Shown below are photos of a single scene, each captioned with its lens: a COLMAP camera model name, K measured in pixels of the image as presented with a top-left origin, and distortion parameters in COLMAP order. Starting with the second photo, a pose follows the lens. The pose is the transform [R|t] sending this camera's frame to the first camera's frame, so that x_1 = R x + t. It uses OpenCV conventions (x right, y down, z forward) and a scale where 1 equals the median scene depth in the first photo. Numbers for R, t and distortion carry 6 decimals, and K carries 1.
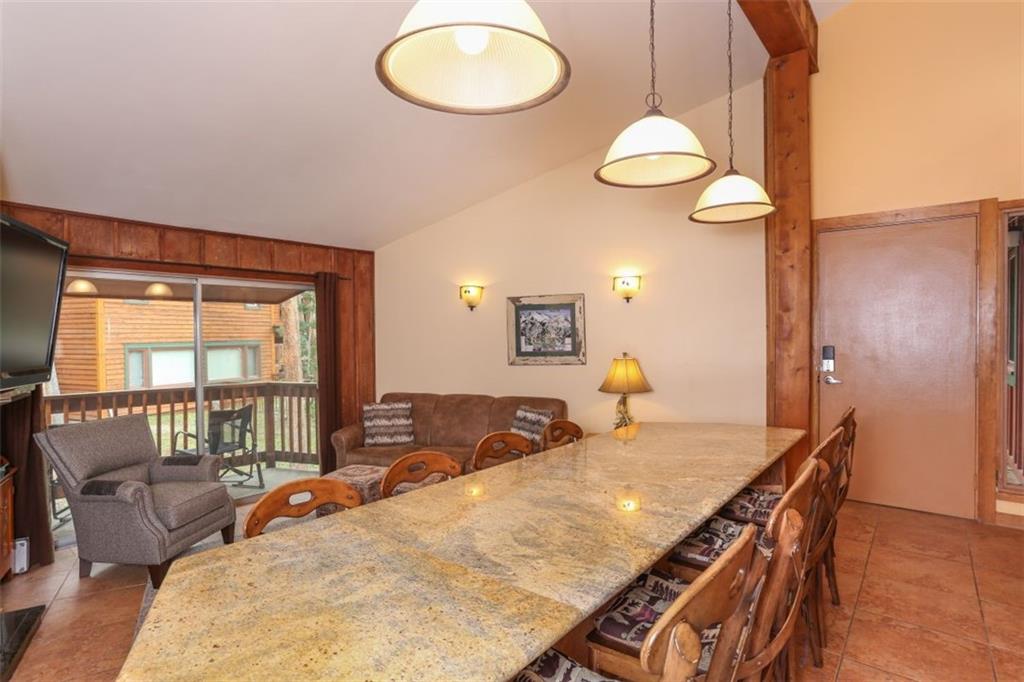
lens RADIAL K [[547.7, 0, 519.8], [0, 547.7, 344.3], [0, 0, 1]] dist [-0.033059, 0.006618]
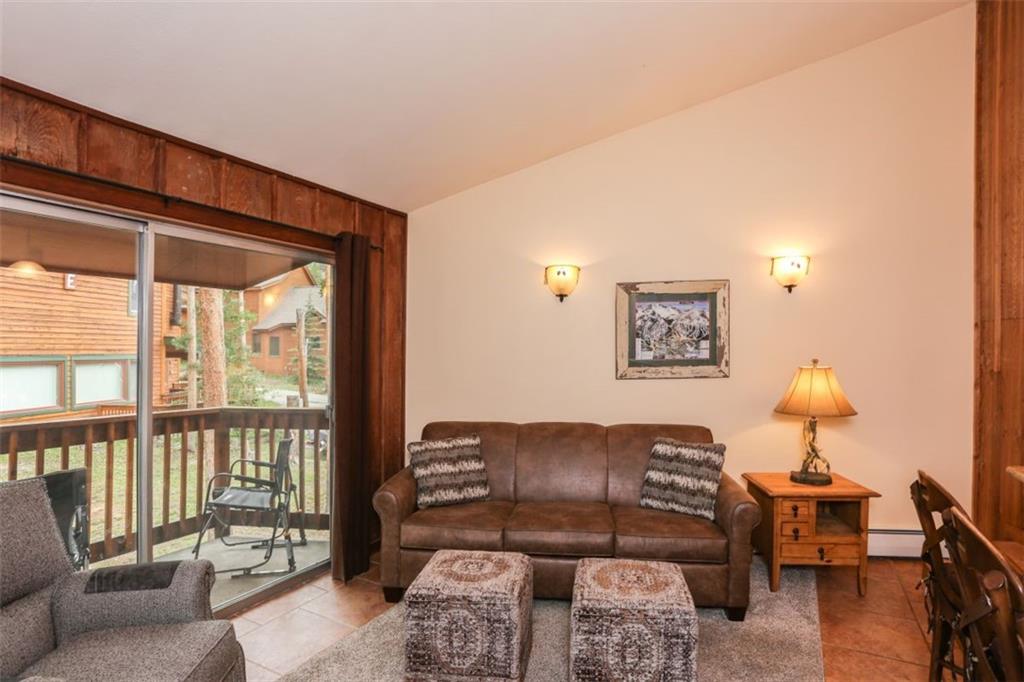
lens RADIAL K [[547.7, 0, 534.2], [0, 547.7, 346.8], [0, 0, 1]] dist [-0.033059, 0.006618]
pose [[0.978961, 0.005078, 0.203983, -0.276289], [0.000045, 0.999685, -0.025102, 0.014488], [-0.204046, 0.024583, 0.978653, 0.336283]]
